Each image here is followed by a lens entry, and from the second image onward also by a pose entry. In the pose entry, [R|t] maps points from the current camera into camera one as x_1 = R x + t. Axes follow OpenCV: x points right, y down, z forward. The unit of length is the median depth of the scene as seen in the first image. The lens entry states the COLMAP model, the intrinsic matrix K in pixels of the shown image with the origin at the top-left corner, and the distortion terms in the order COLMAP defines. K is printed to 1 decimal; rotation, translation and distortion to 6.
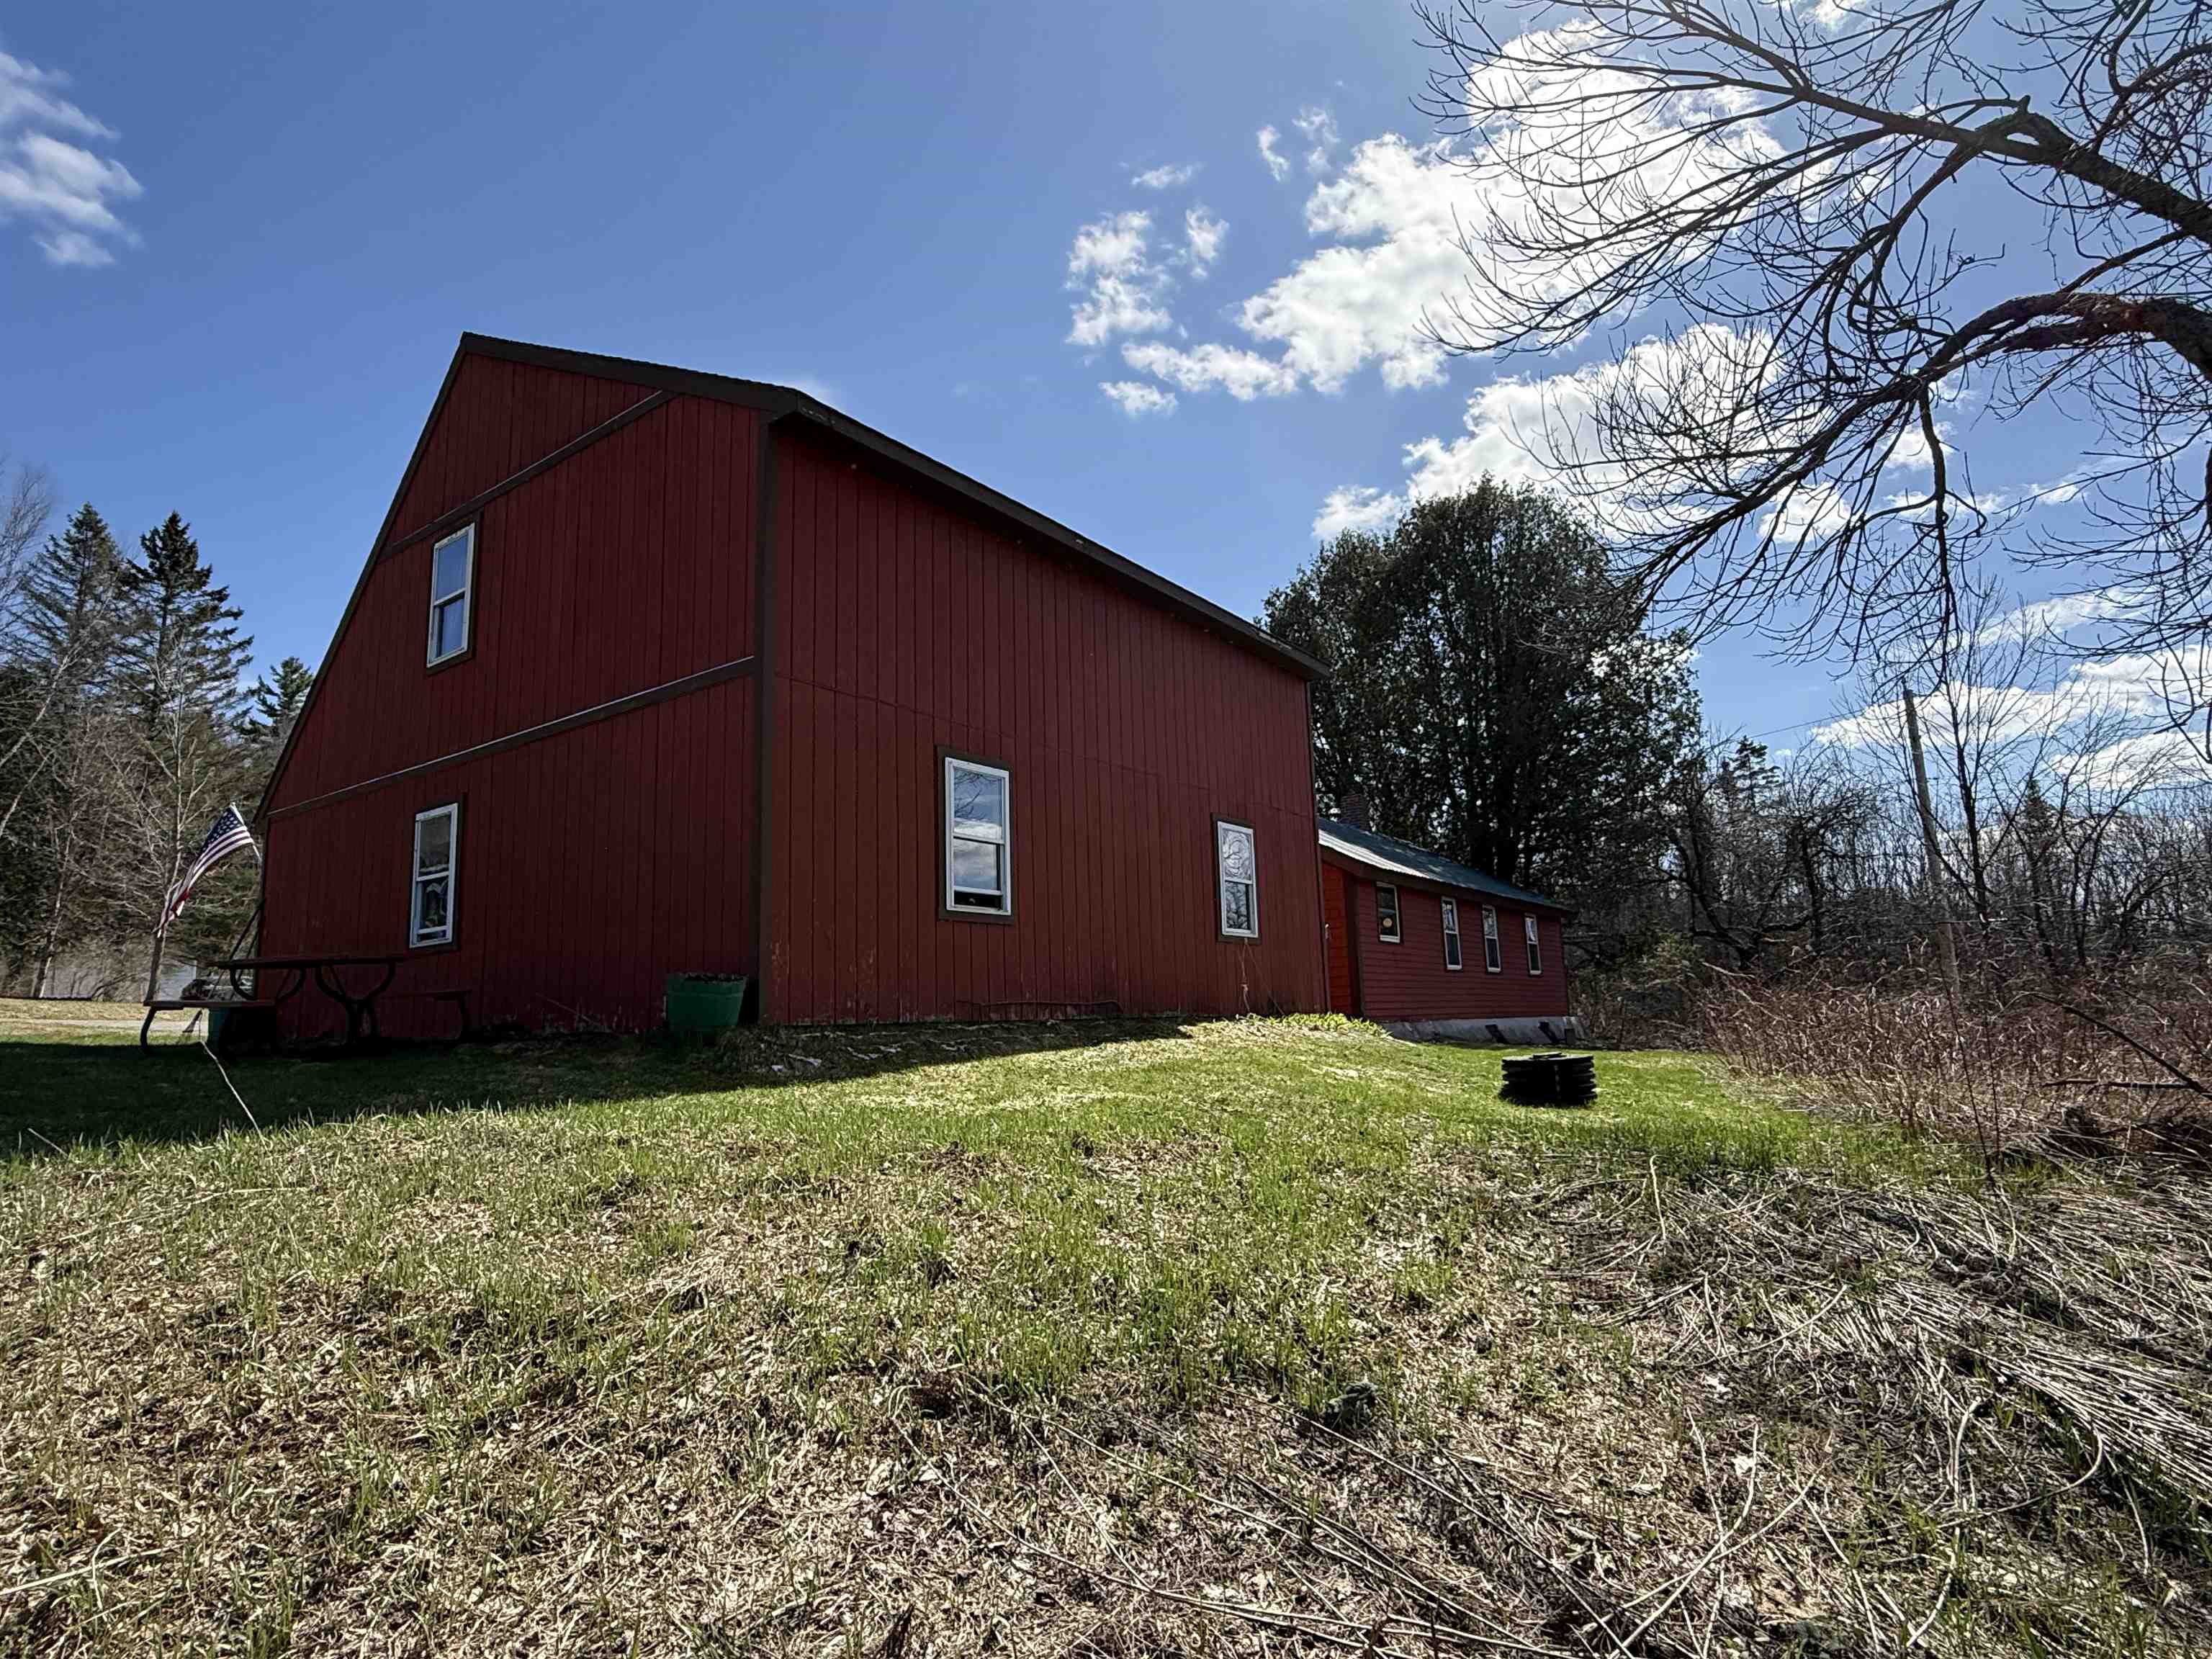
lens RADIAL K [[1175.6, 0, 1111.3], [0, 1175.6, 826.4], [0, 0, 1]] dist [0.001852, 0.000247]
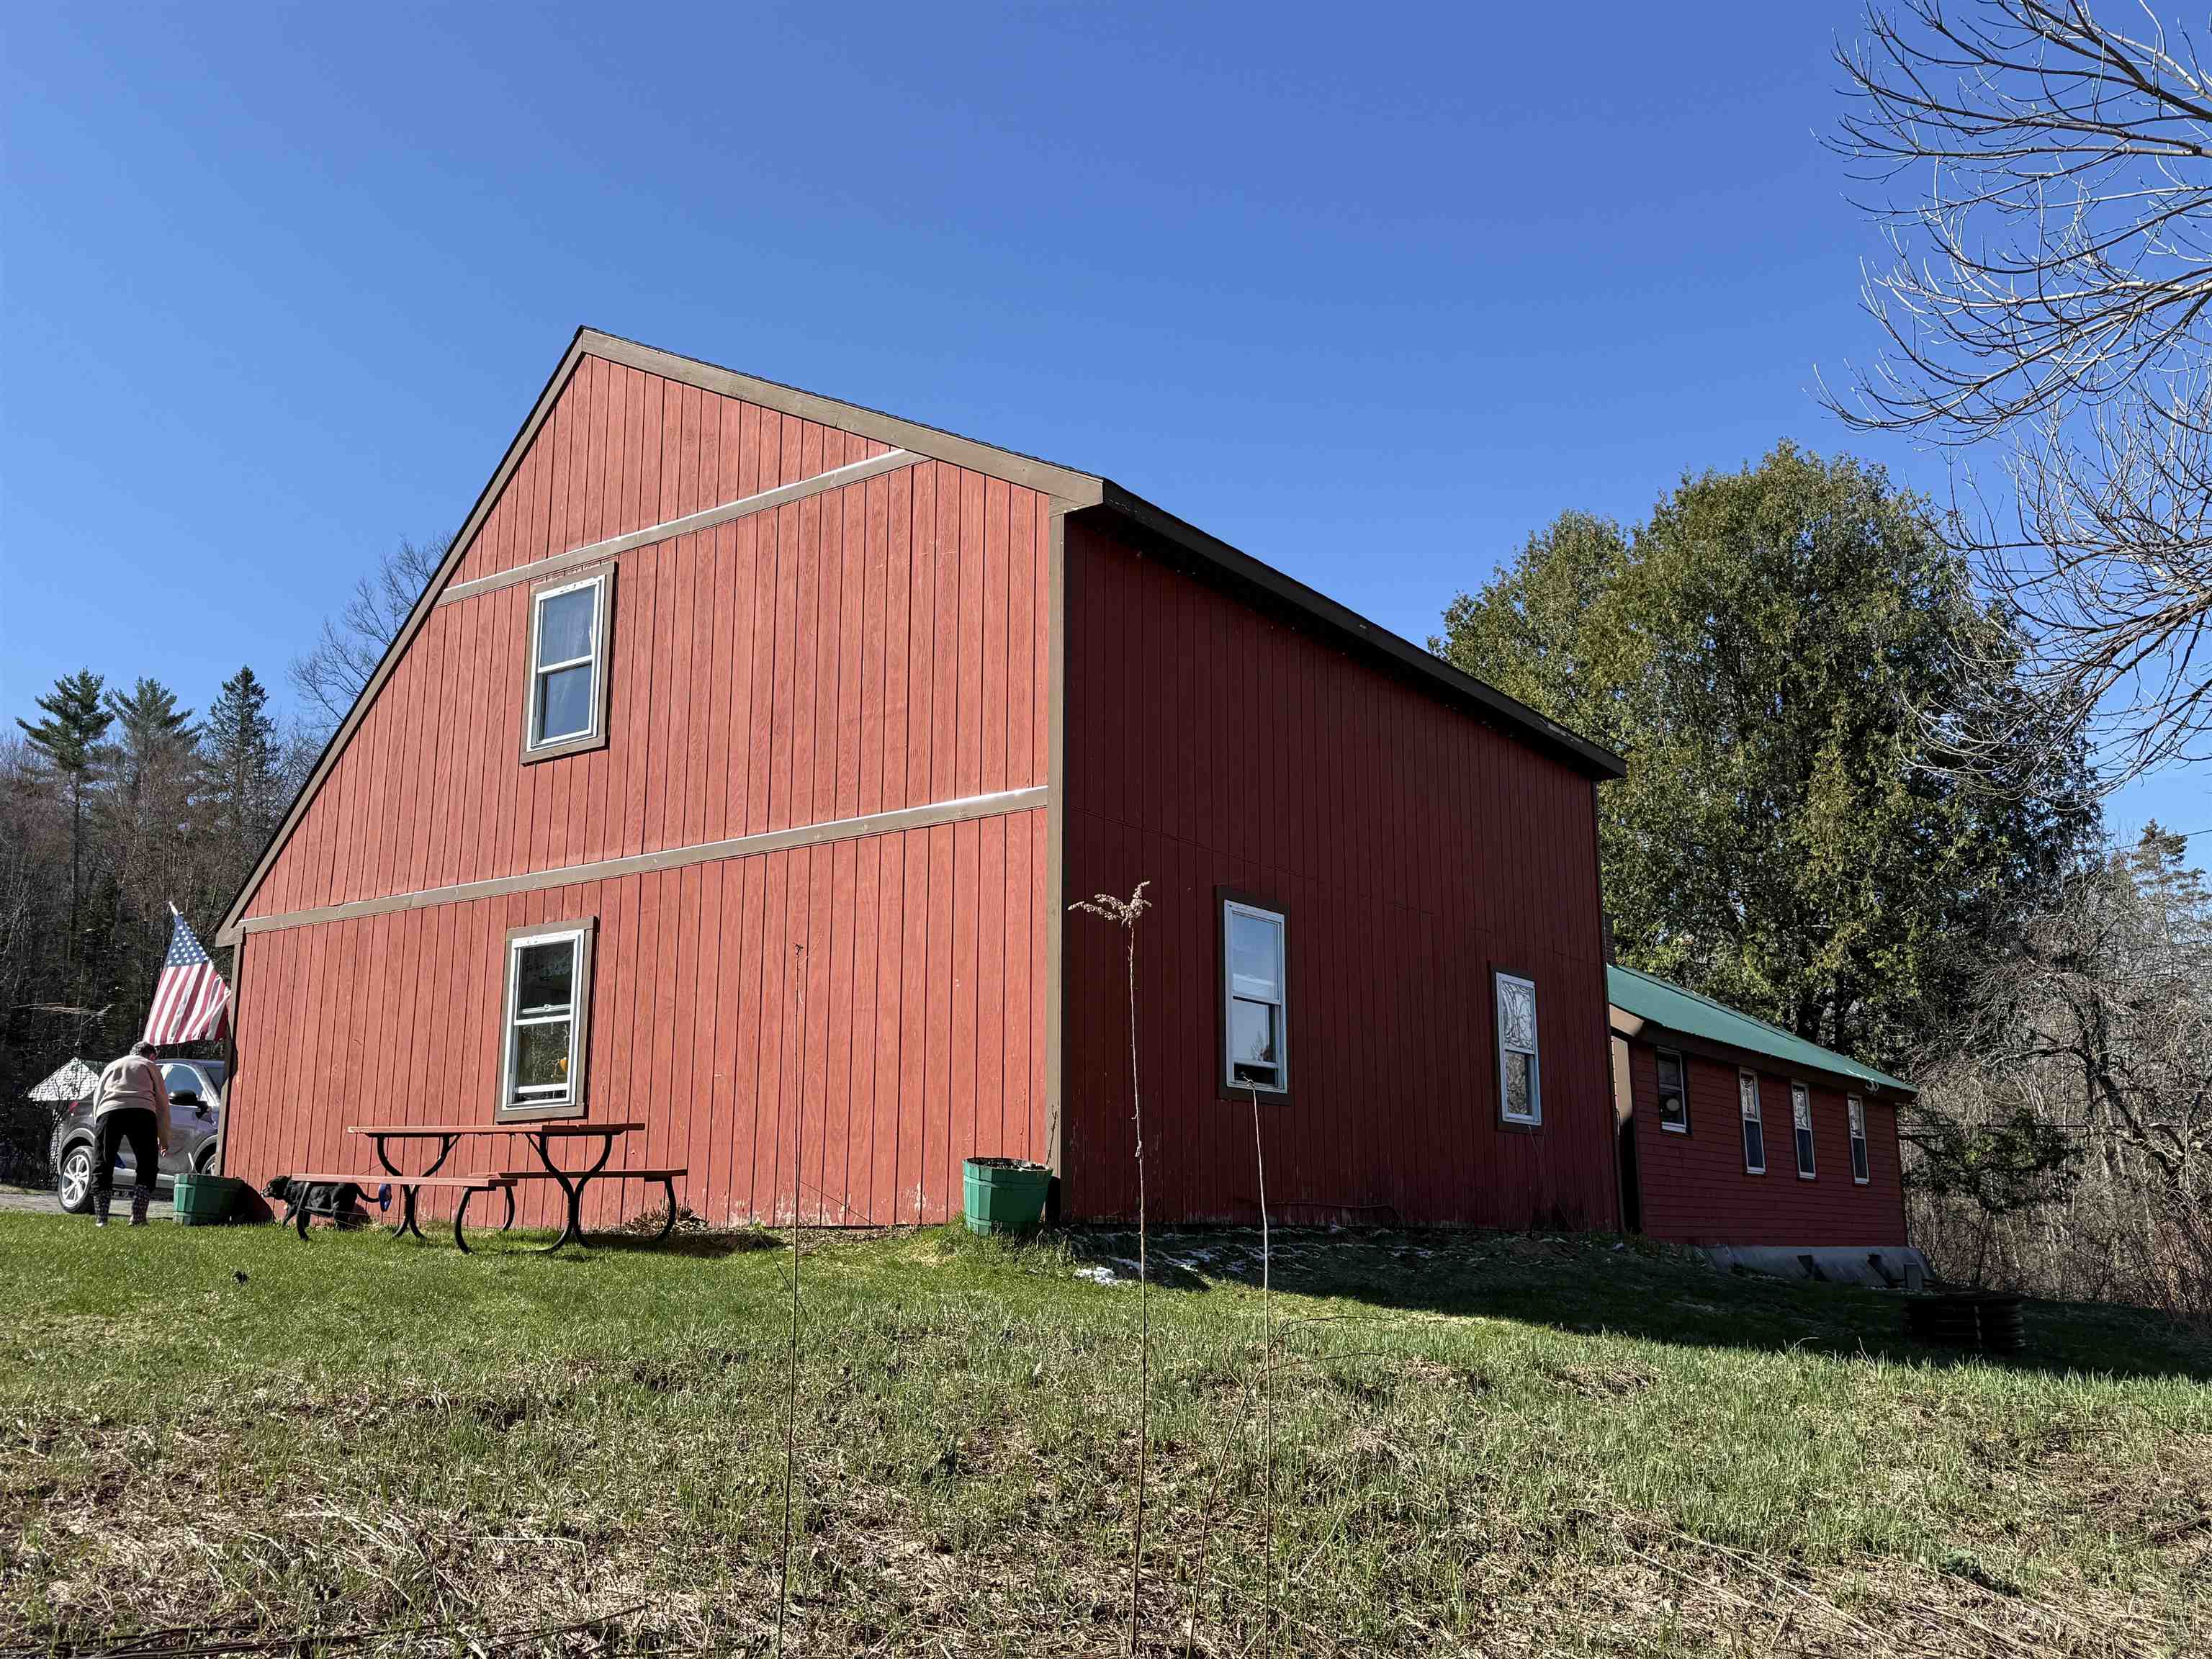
lens RADIAL K [[1901.1, 0, 1101.1], [0, 1901.1, 828.9], [0, 0, 1]] dist [0.047055, -0.006656]
pose [[0.999556, 0.029786, 0.000315, -0.164148], [-0.029742, 0.998556, -0.044739, -0.032753], [-0.001648, 0.044709, 0.998999, -0.238104]]
